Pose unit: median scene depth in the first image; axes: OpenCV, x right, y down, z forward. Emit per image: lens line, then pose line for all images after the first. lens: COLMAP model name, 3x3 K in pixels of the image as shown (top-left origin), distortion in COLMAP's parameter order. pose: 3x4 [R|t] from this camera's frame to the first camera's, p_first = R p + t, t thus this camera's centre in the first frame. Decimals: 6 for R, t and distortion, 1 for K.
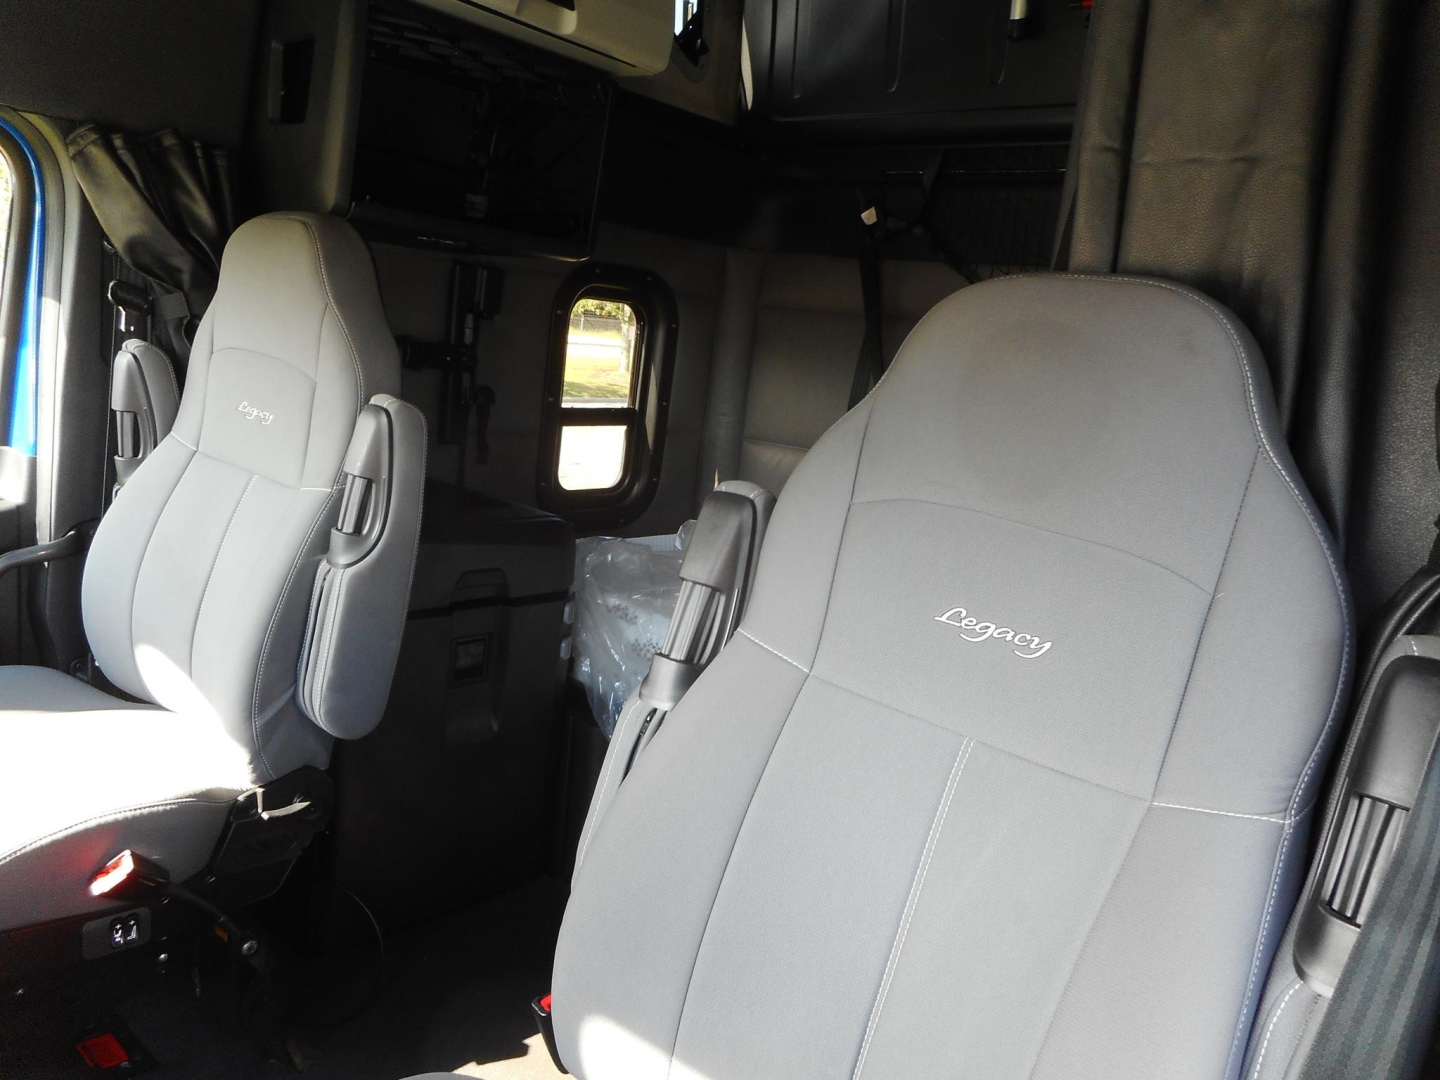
lens RADIAL K [[1226.9, 0, 720.0], [0, 1226.9, 540.0], [0, 0, 1]] dist [0.042739, 0.021491]
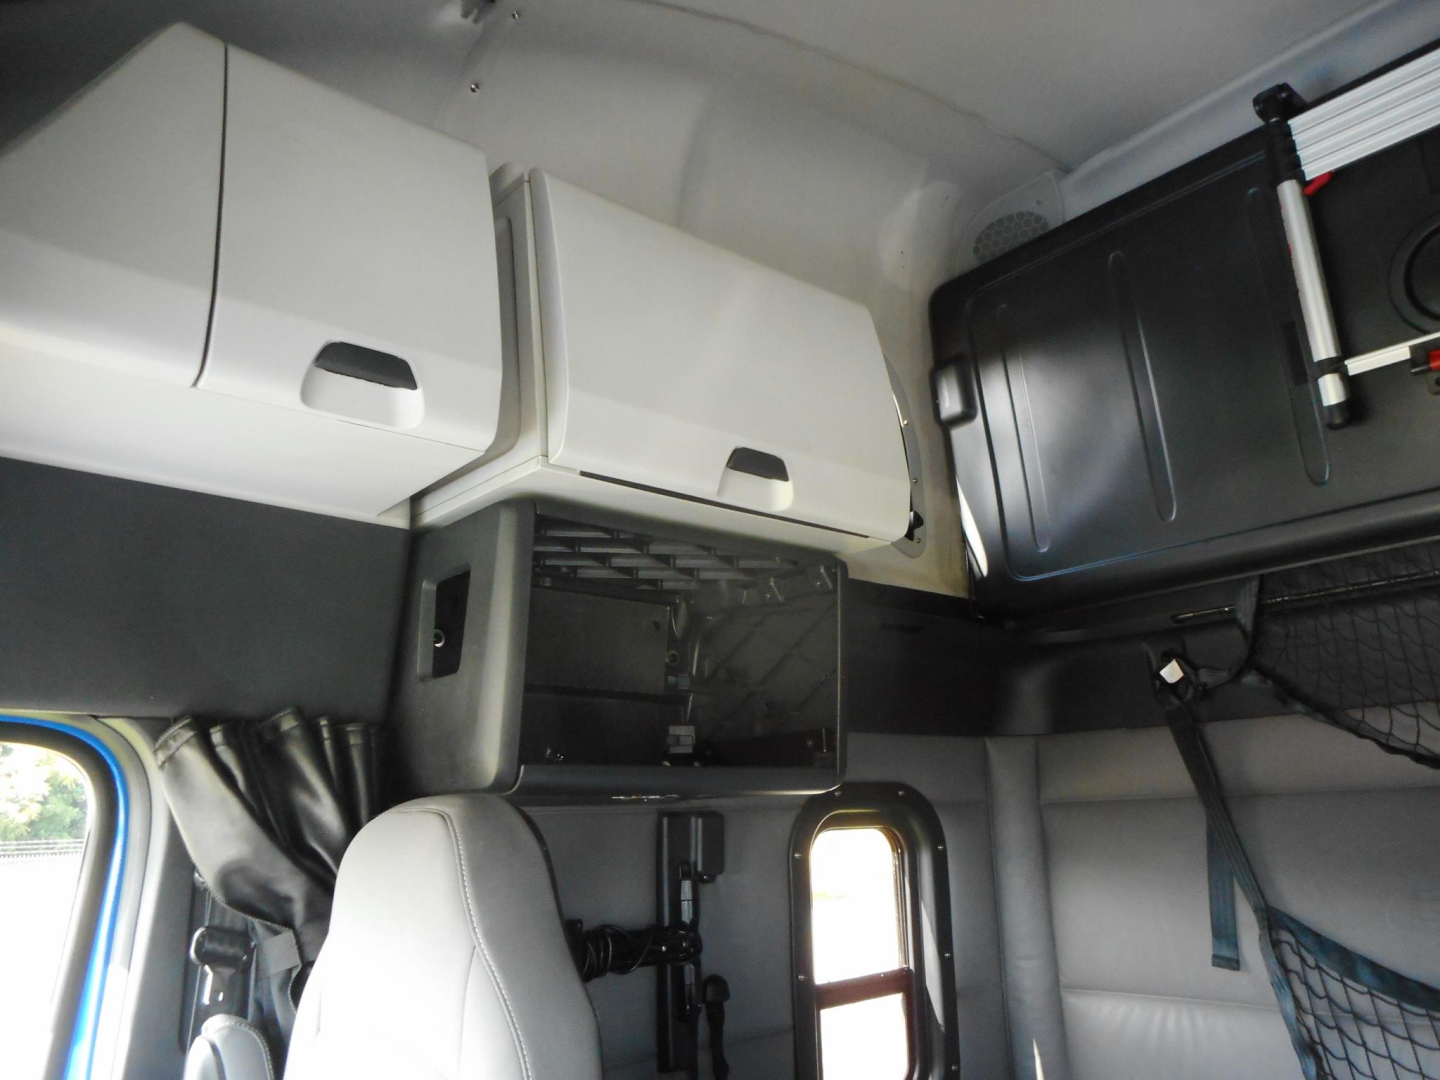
lens RADIAL K [[866.7, 0, 720.0], [0, 866.7, 540.0], [0, 0, 1]] dist [-0.040234, 0.002334]
pose [[0.981911, -0.170341, -0.082676, -0.119638], [0.117654, 0.891015, -0.438463, -0.156668], [0.148354, 0.420805, 0.894938, 0.511803]]
